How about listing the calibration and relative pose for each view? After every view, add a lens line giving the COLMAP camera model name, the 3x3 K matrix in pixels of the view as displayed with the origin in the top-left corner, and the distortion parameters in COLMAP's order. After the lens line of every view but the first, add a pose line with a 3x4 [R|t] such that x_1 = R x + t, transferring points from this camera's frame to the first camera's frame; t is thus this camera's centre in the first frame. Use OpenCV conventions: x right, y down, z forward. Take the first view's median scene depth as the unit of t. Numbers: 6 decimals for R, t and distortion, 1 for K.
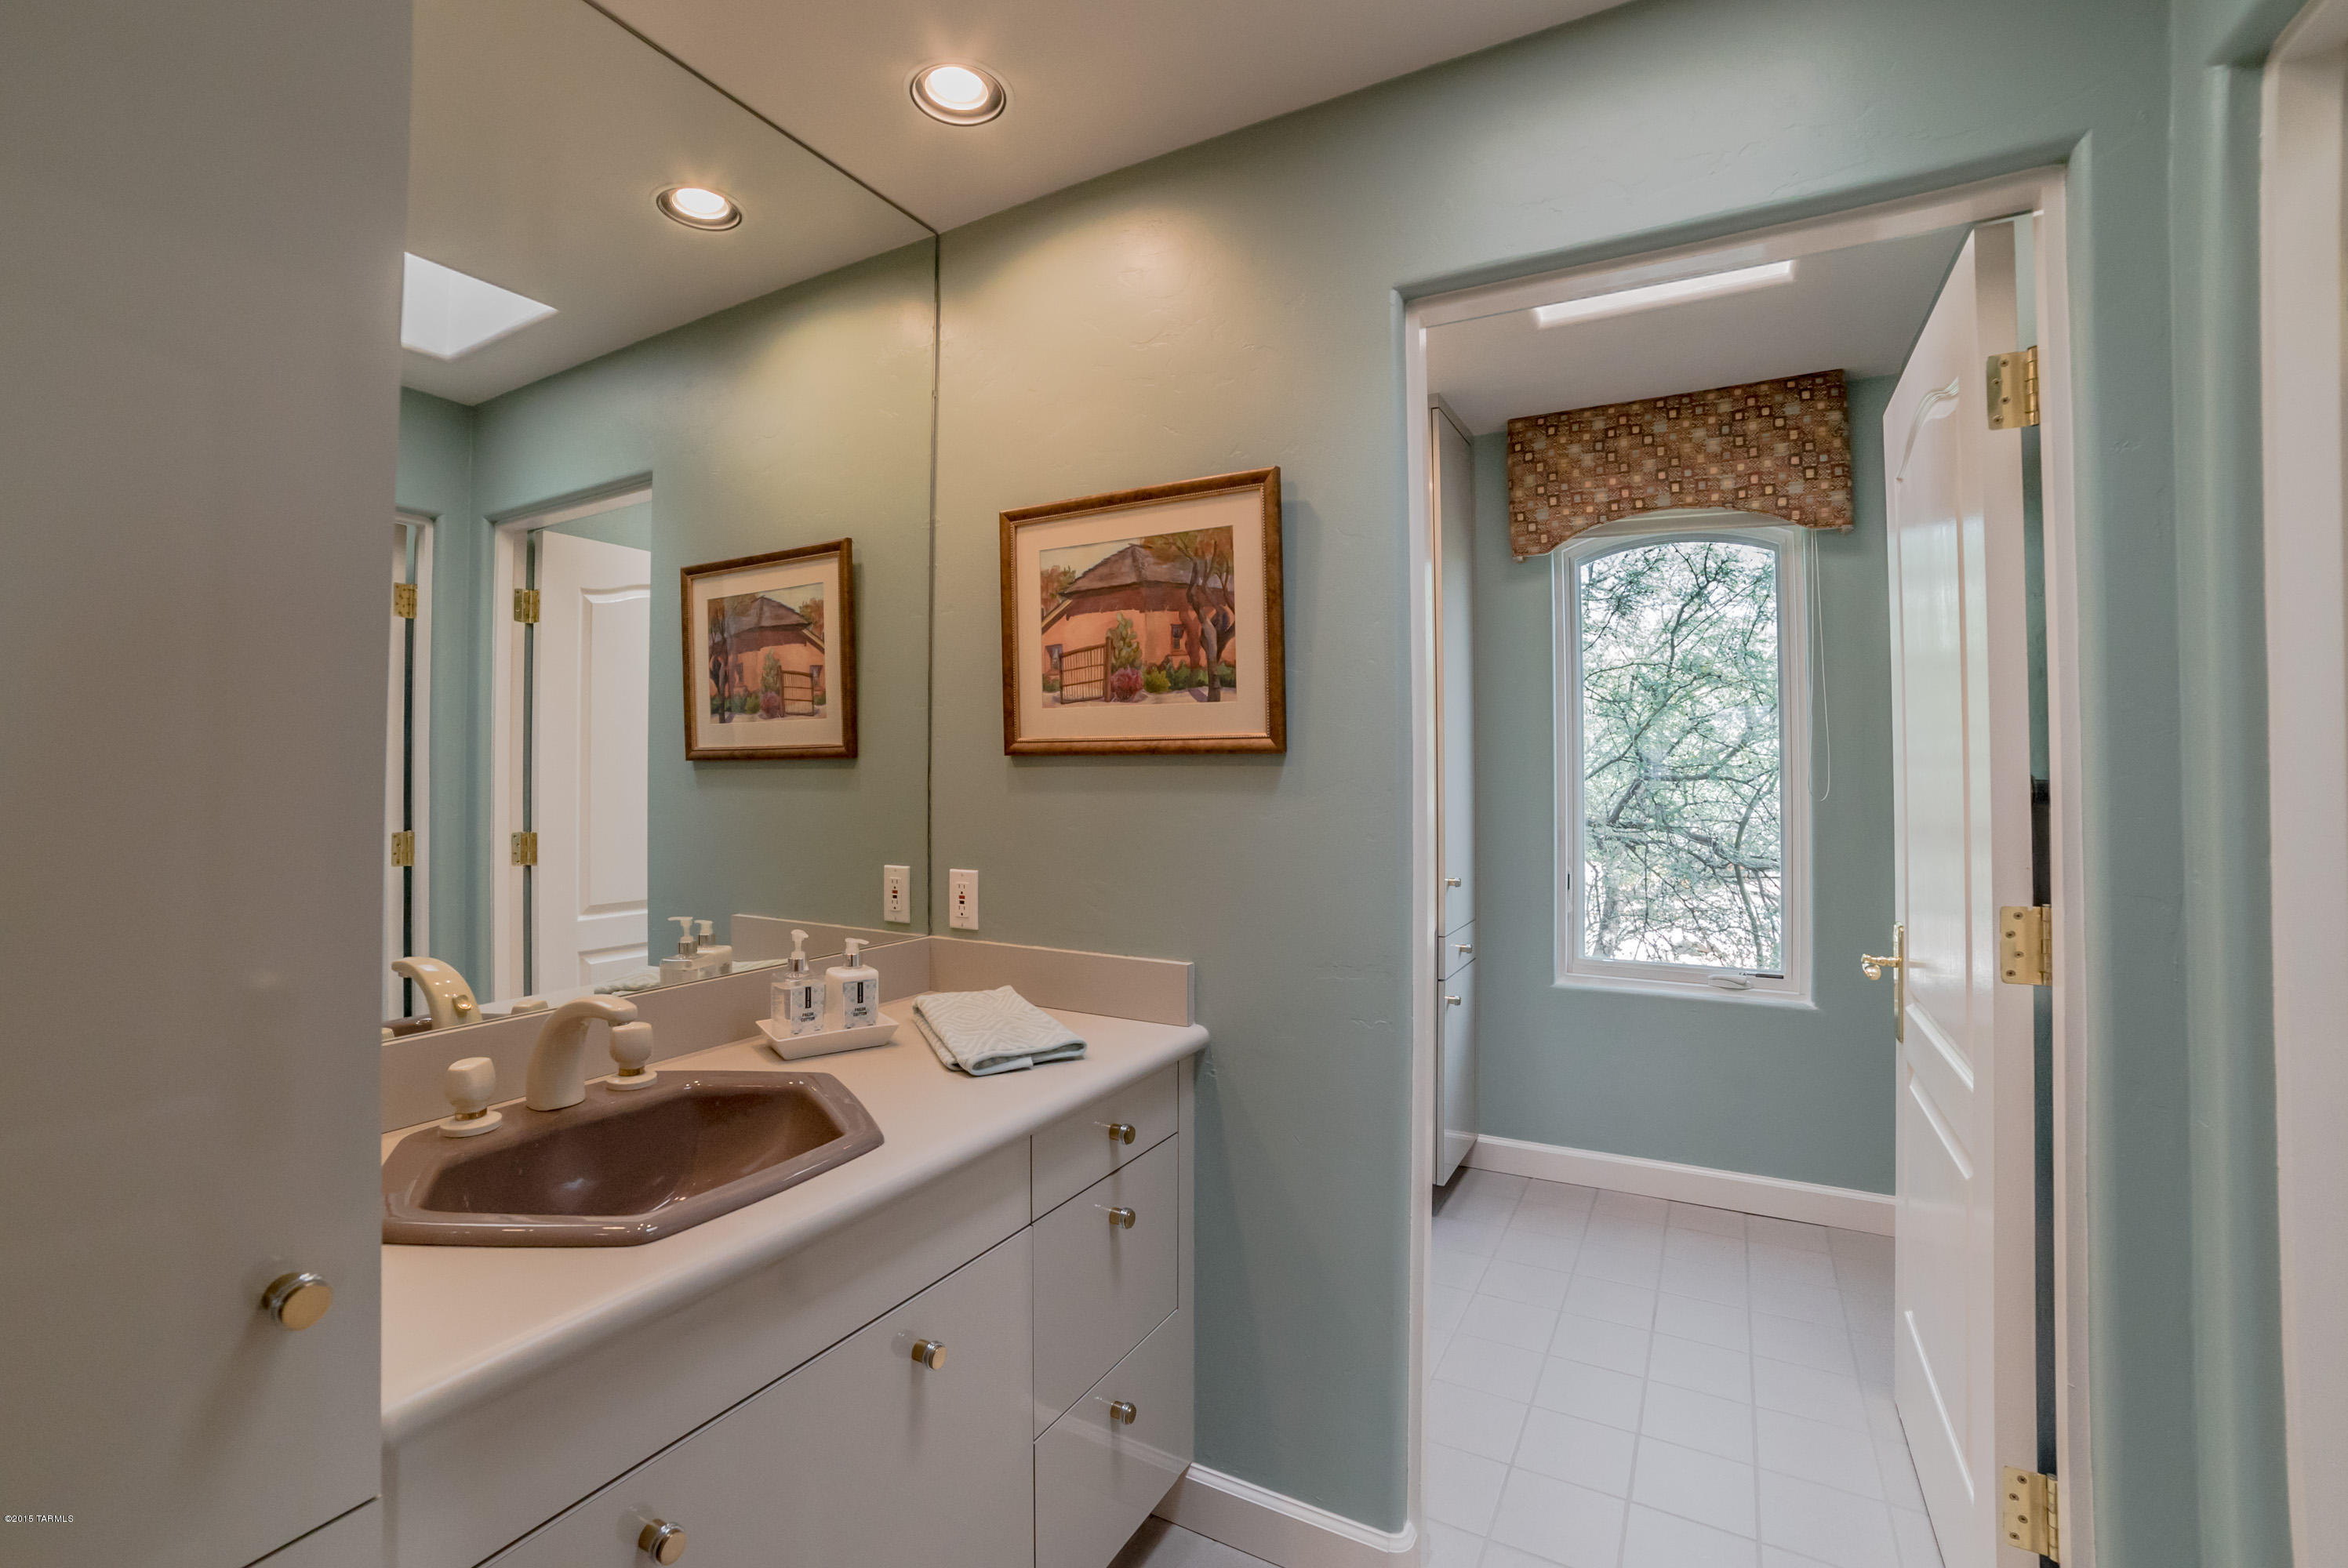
lens RADIAL K [[1008.9, 0, 1180.3], [0, 1008.9, 785.0], [0, 0, 1]] dist [-0.102308, 0.037080]
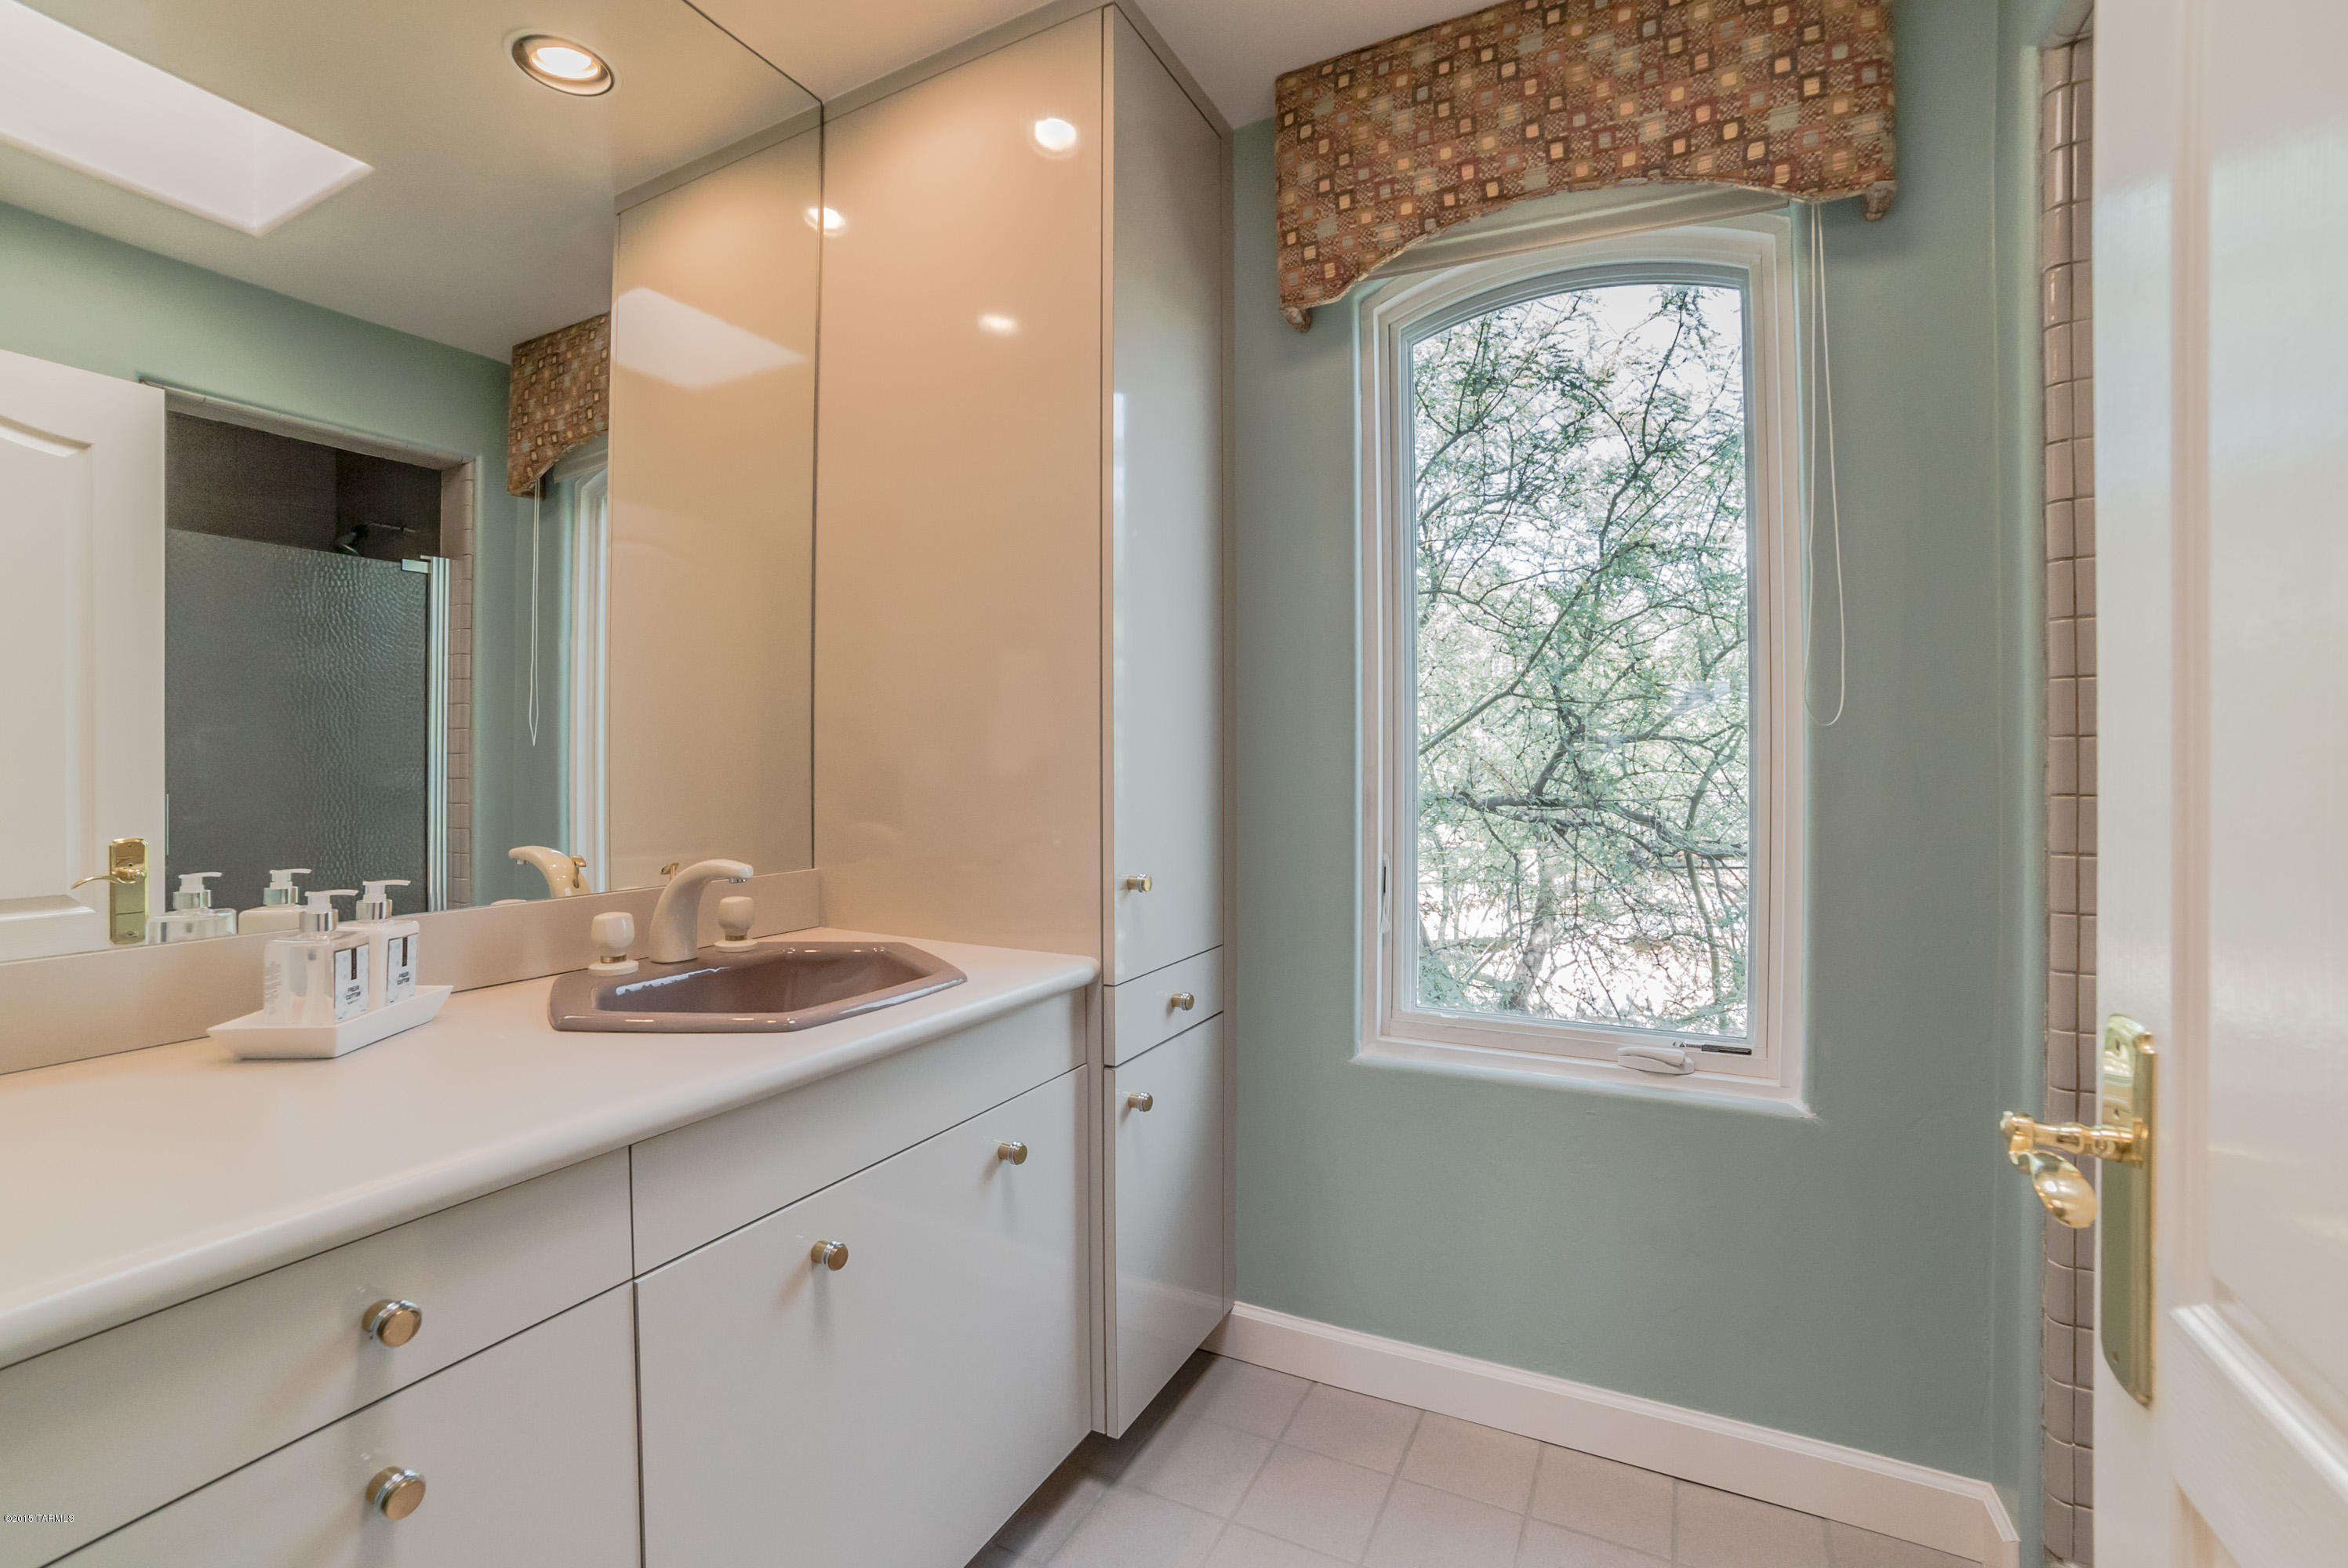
lens RADIAL K [[976.8, 0, 1205.3], [0, 976.8, 816.7], [0, 0, 1]] dist [-0.092438, 0.031856]
pose [[0.999210, -0.006404, 0.039216, 0.281360], [0.004884, 0.999238, 0.038727, 0.040633], [-0.039434, -0.038505, 0.998480, 0.466114]]
